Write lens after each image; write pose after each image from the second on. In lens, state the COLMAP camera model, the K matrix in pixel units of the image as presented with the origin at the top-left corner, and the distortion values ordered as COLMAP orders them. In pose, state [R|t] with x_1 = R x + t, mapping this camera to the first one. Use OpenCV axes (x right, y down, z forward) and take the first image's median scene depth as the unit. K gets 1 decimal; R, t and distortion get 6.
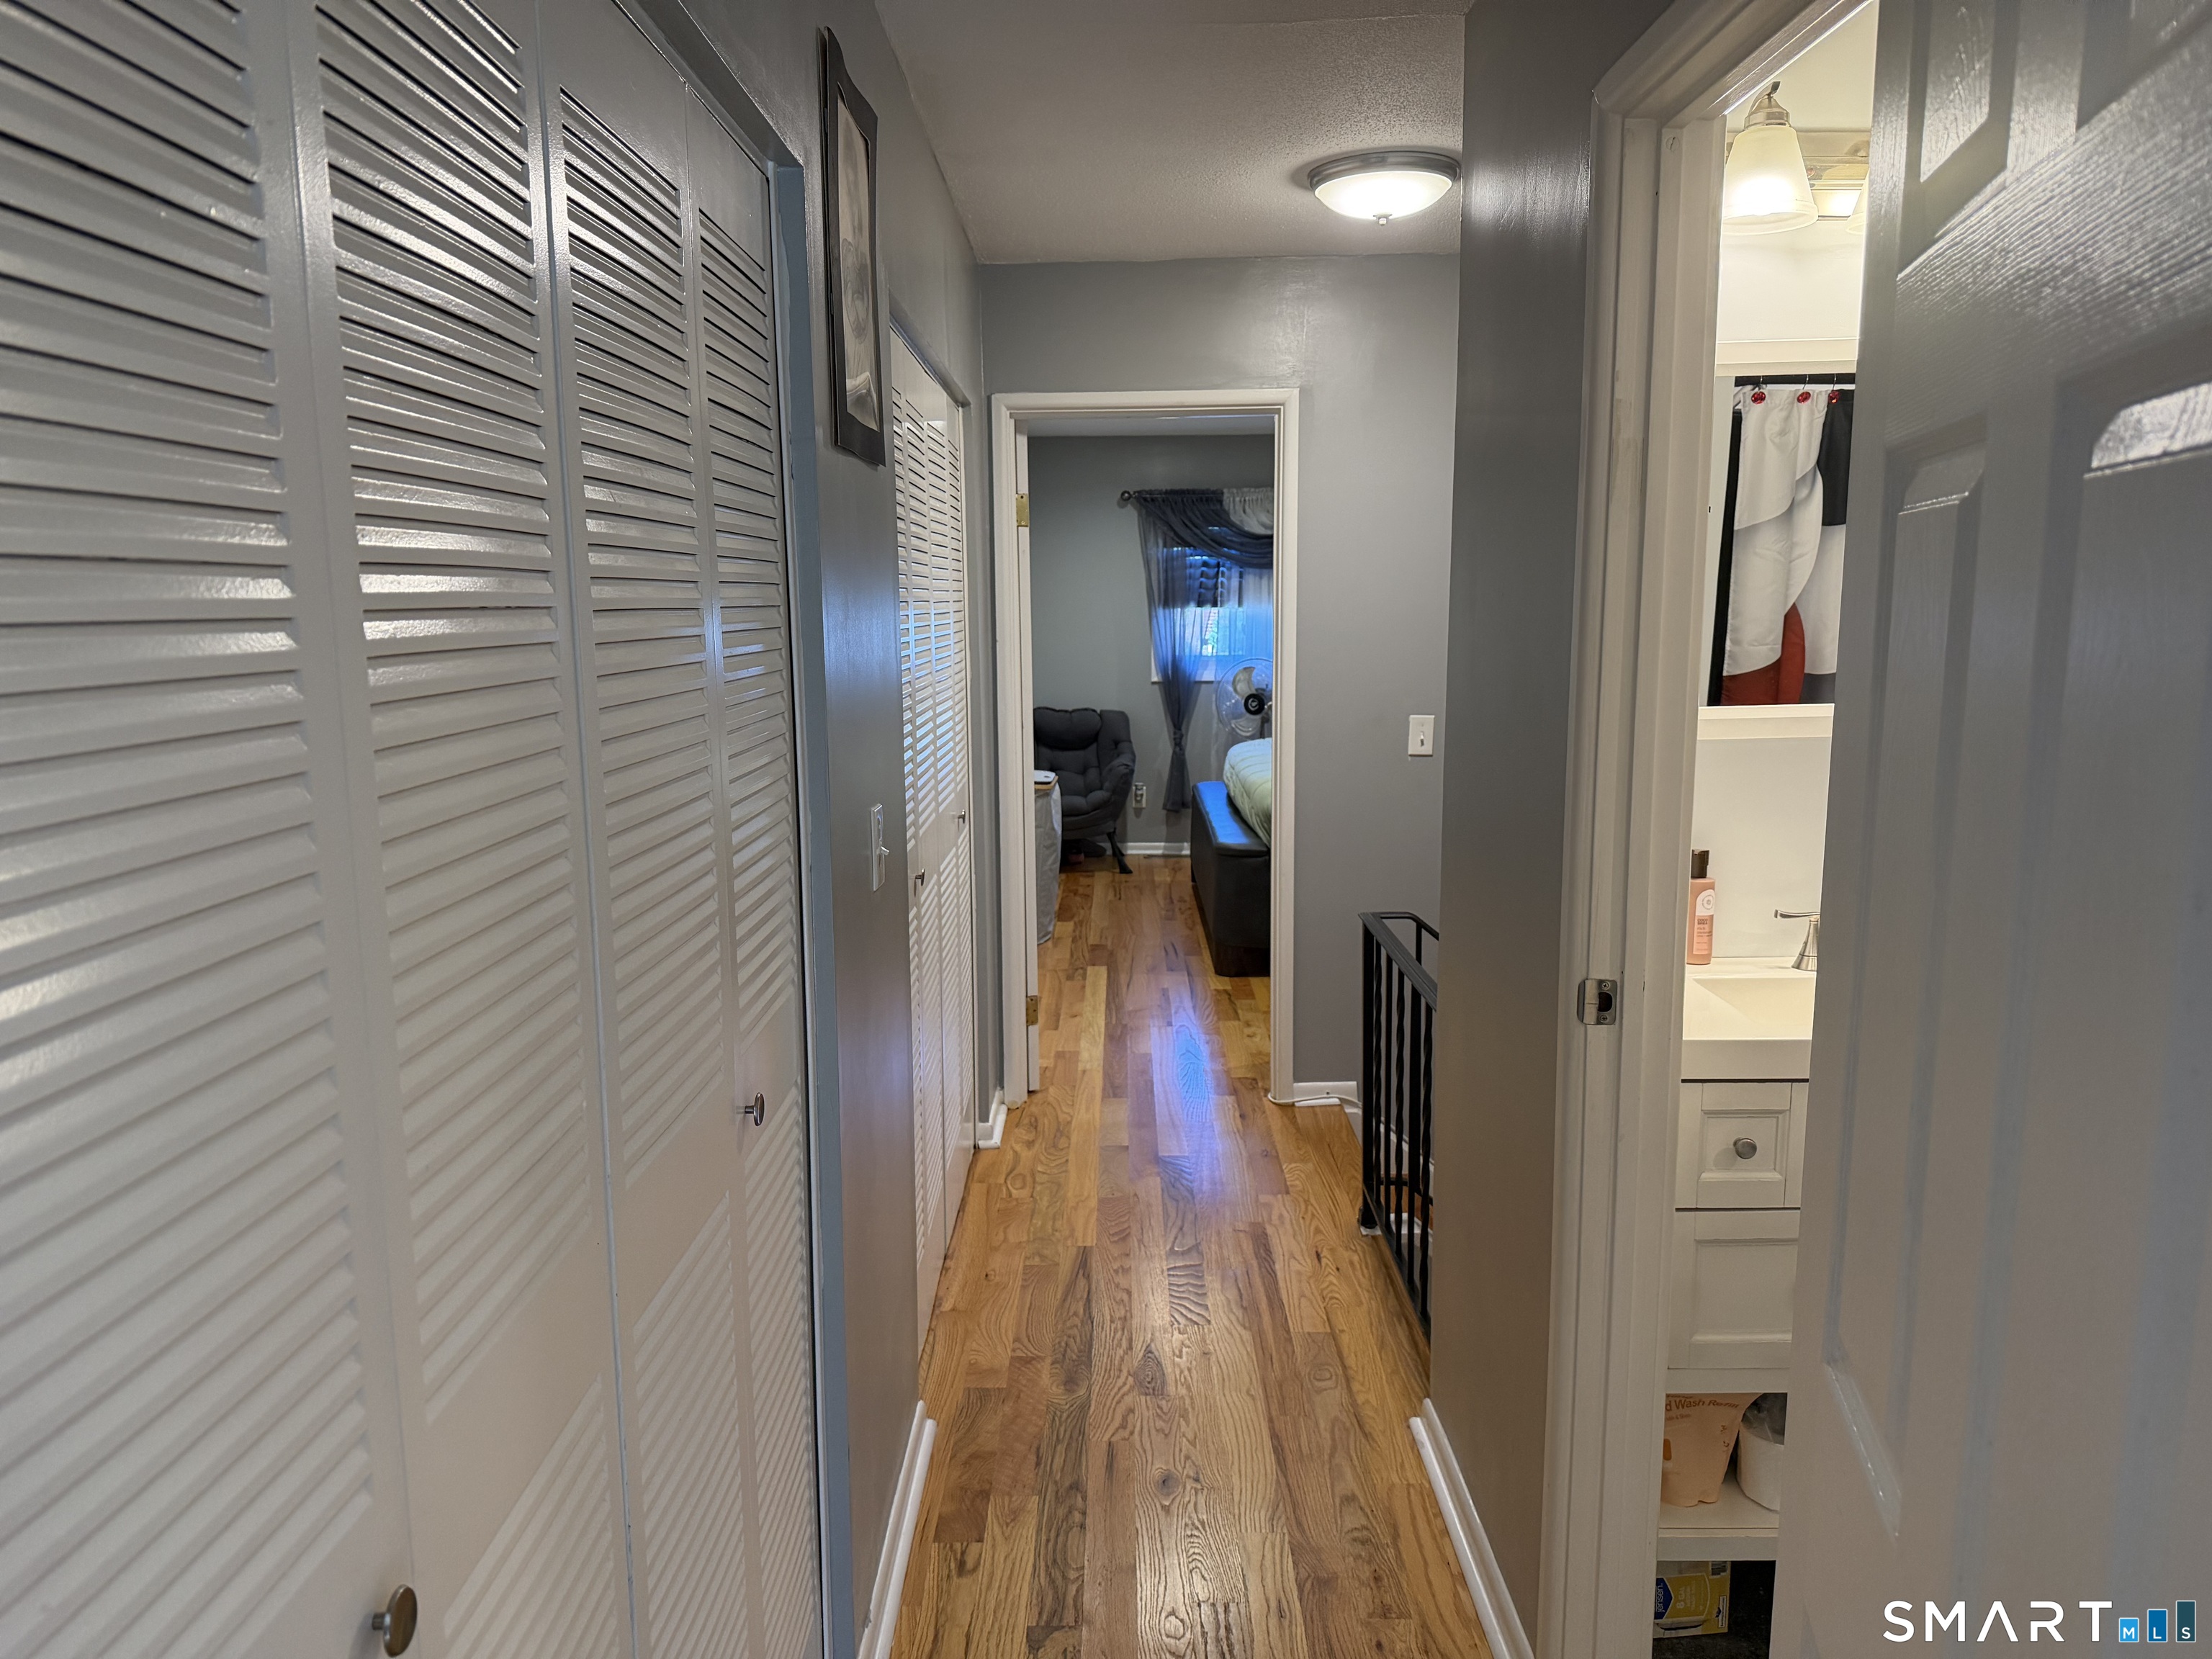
lens RADIAL K [[1514.1, 0, 1108.1], [0, 1514.1, 820.6], [0, 0, 1]] dist [0.107491, -0.194358]
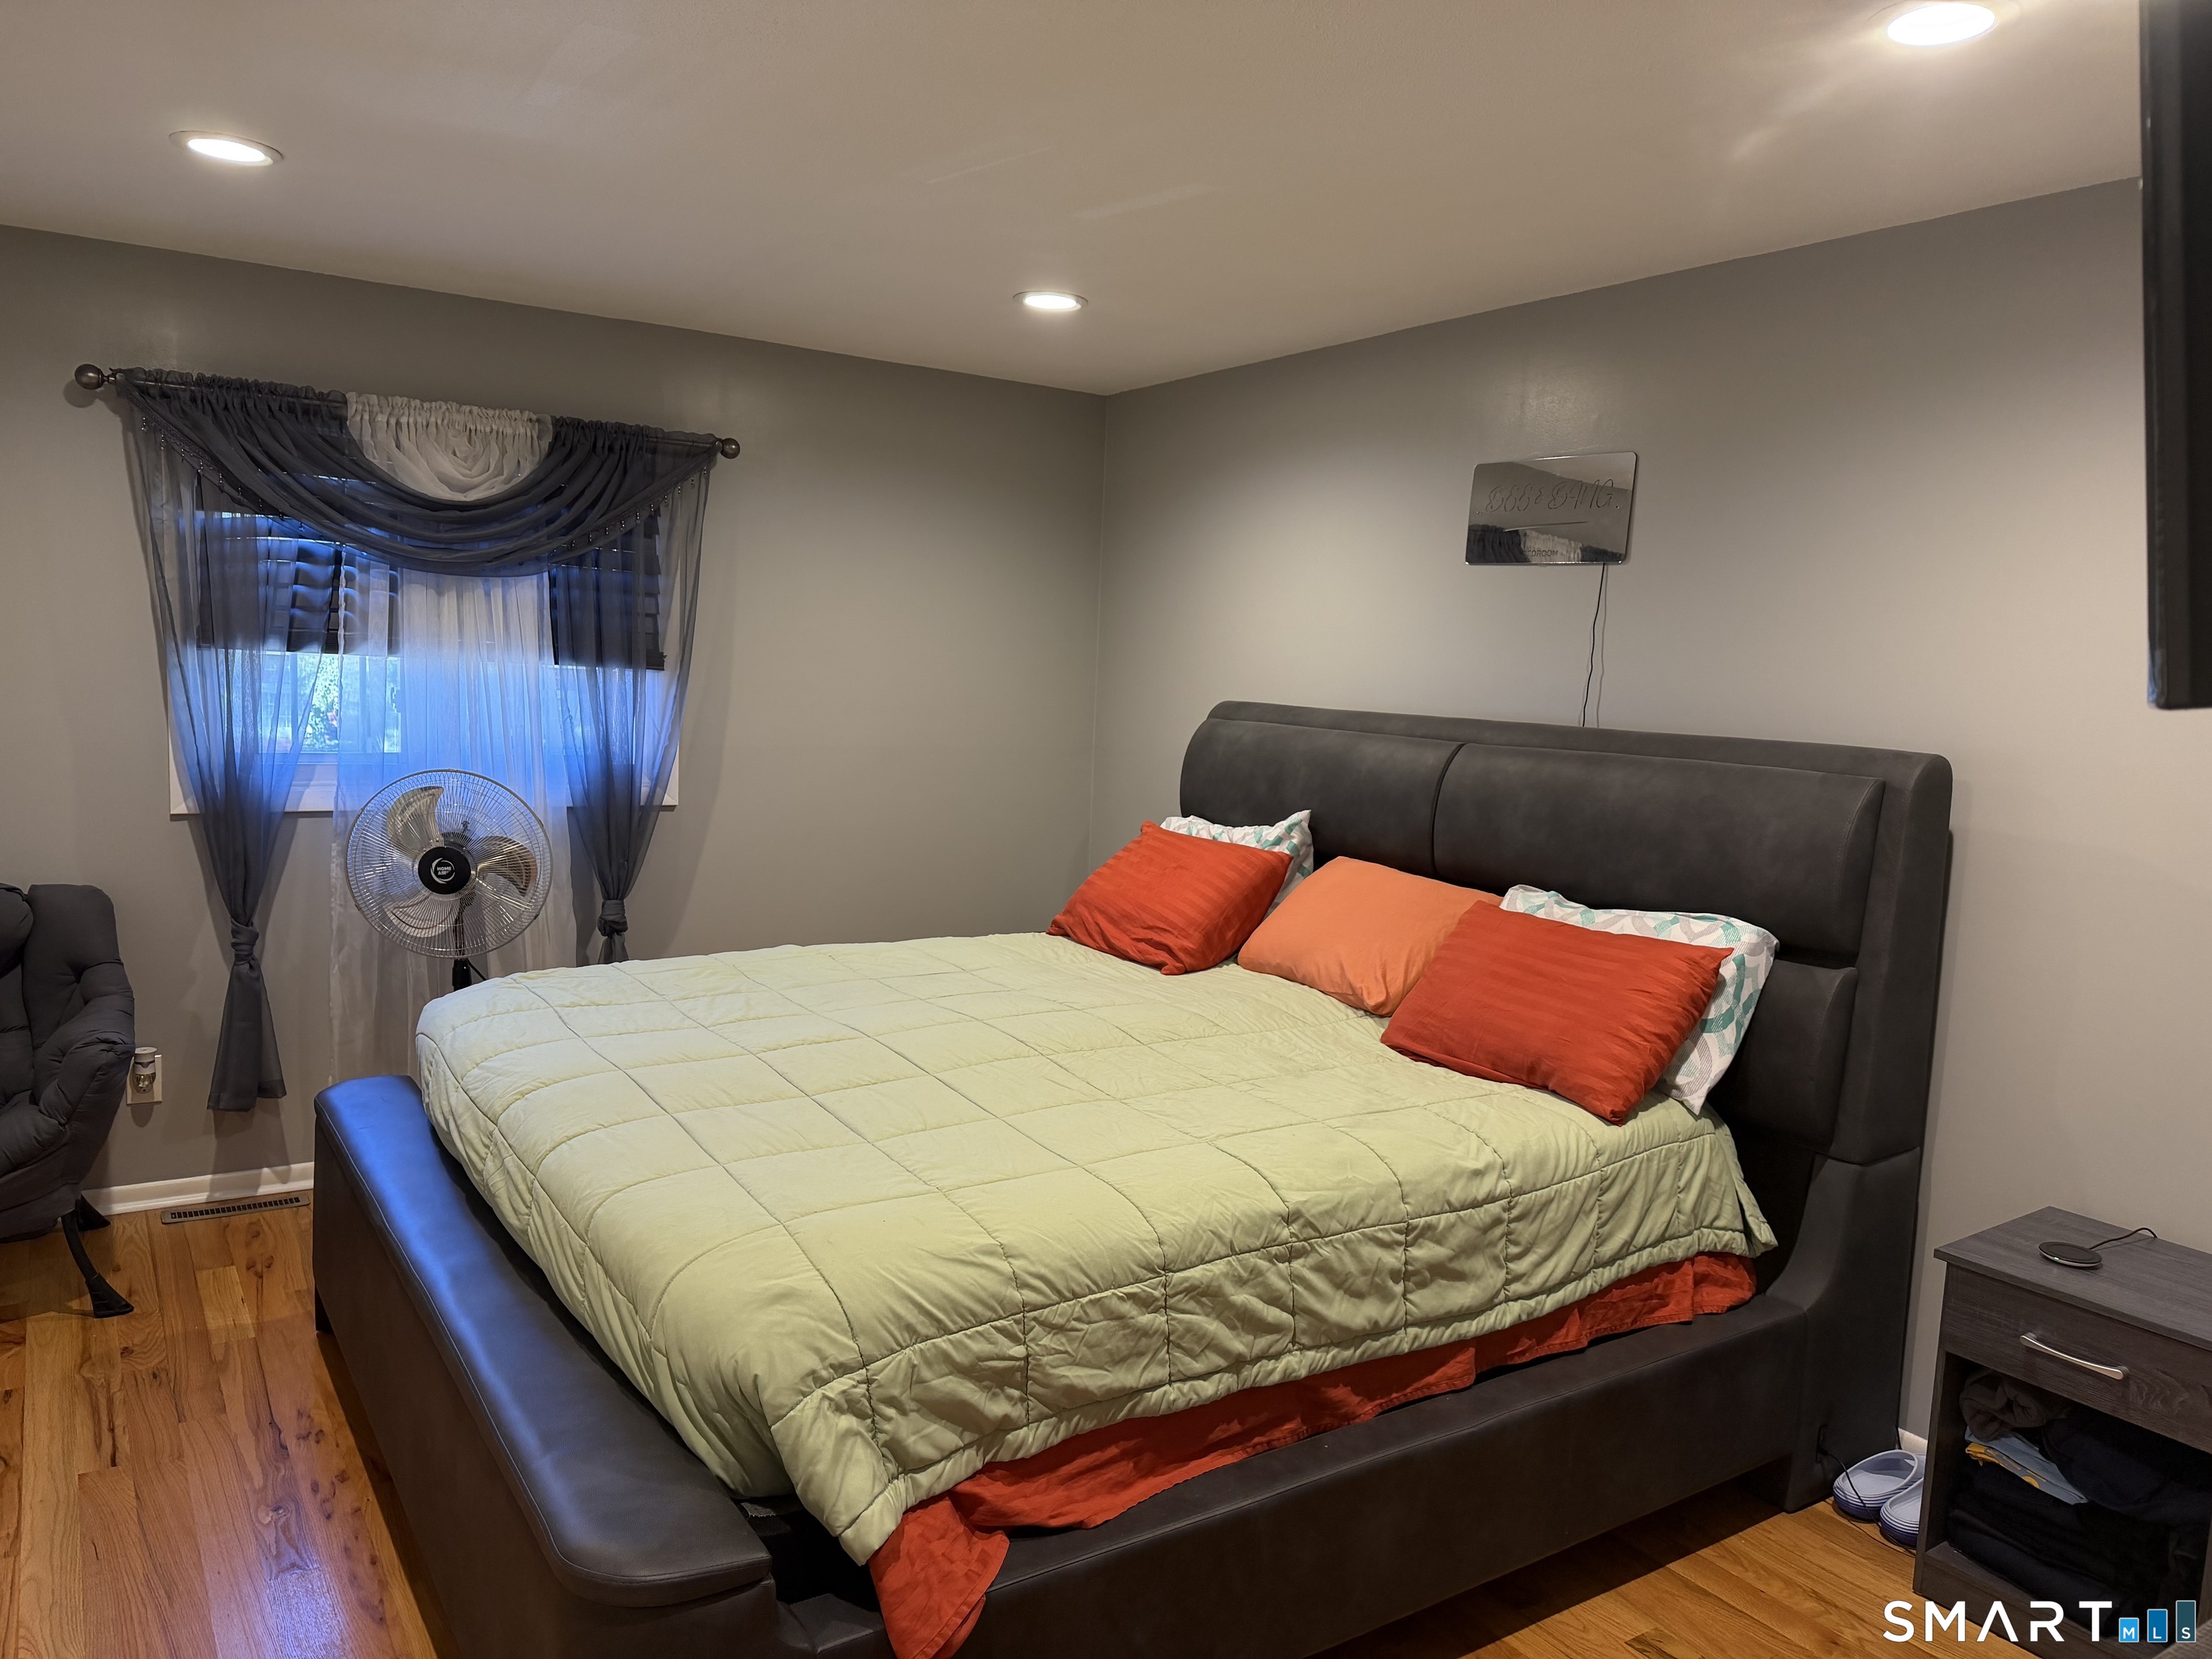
lens RADIAL K [[1526.4, 0, 1130.7], [0, 1526.4, 849.7], [0, 0, 1]] dist [0.089725, -0.124448]
pose [[0.819034, -0.024616, 0.573217, -0.000769], [0.036168, 0.999307, -0.008765, -0.069094], [-0.572604, 0.027911, 0.819357, 0.488922]]
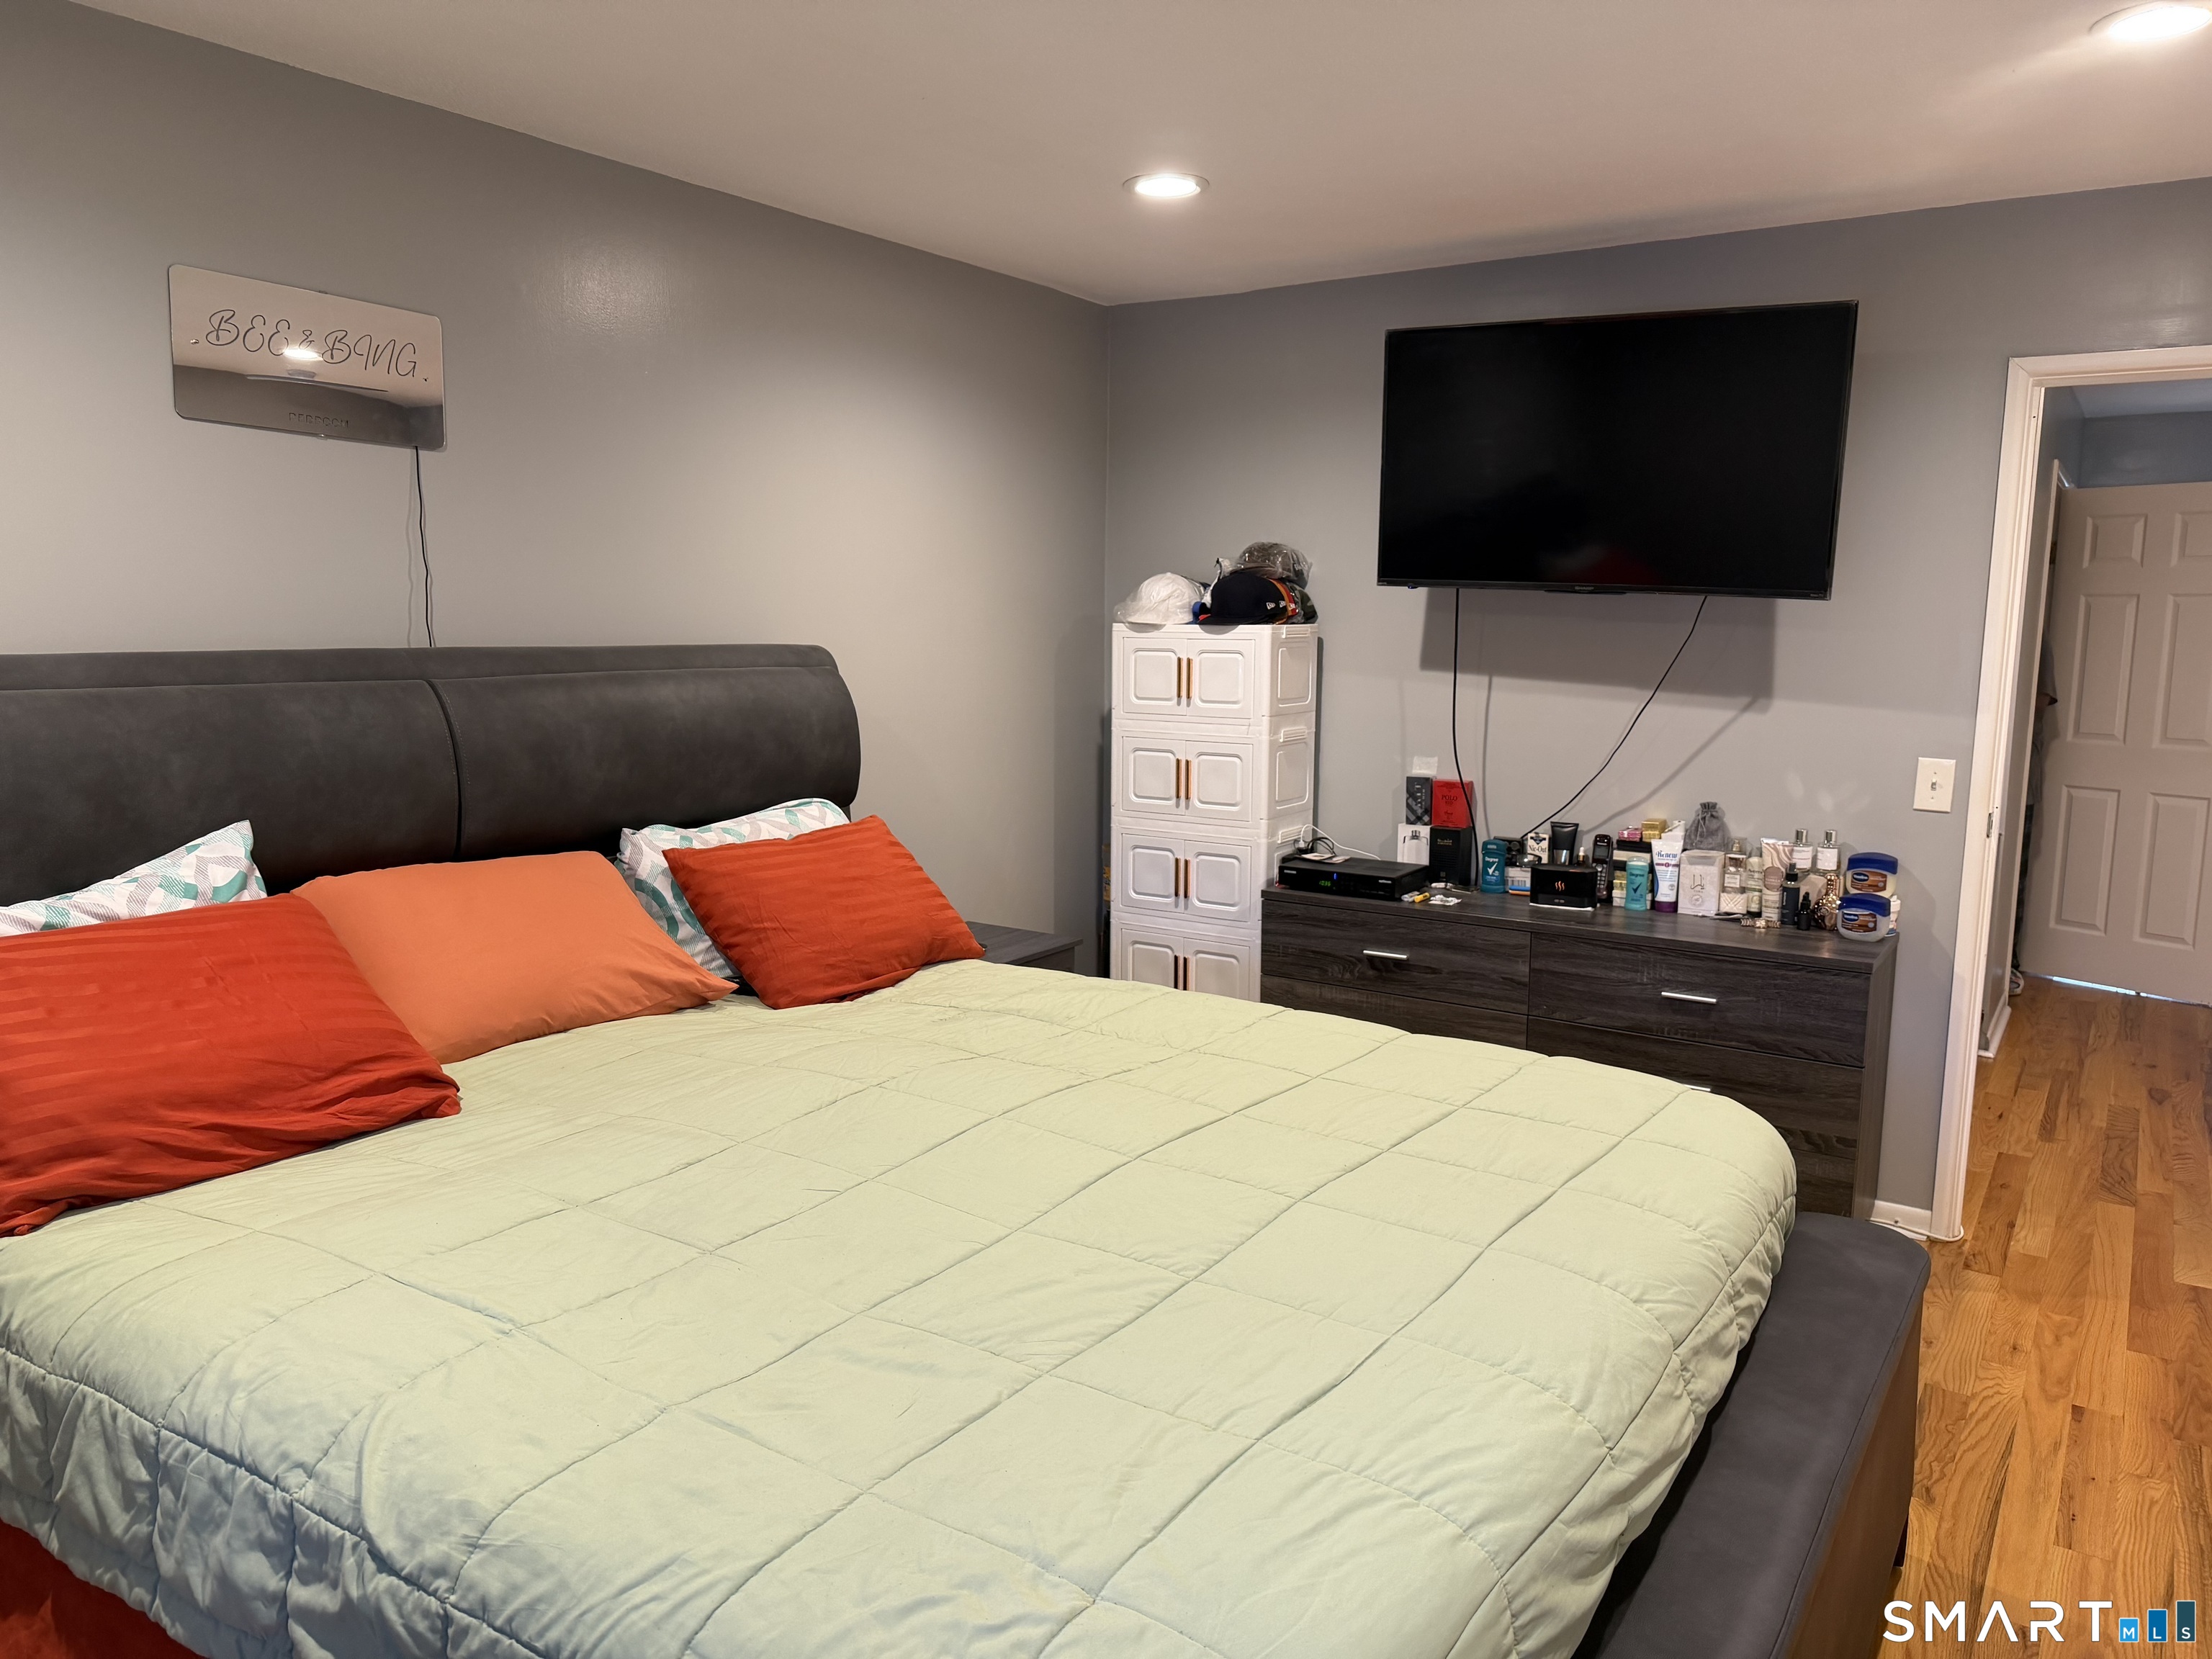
lens RADIAL K [[1526.4, 0, 1130.7], [0, 1526.4, 849.7], [0, 0, 1]] dist [0.089725, -0.124448]
pose [[-0.839232, -0.081801, 0.537585, 0.030250], [0.081294, 0.958636, 0.272778, -0.158949], [-0.537662, 0.272626, -0.797869, 1.093981]]
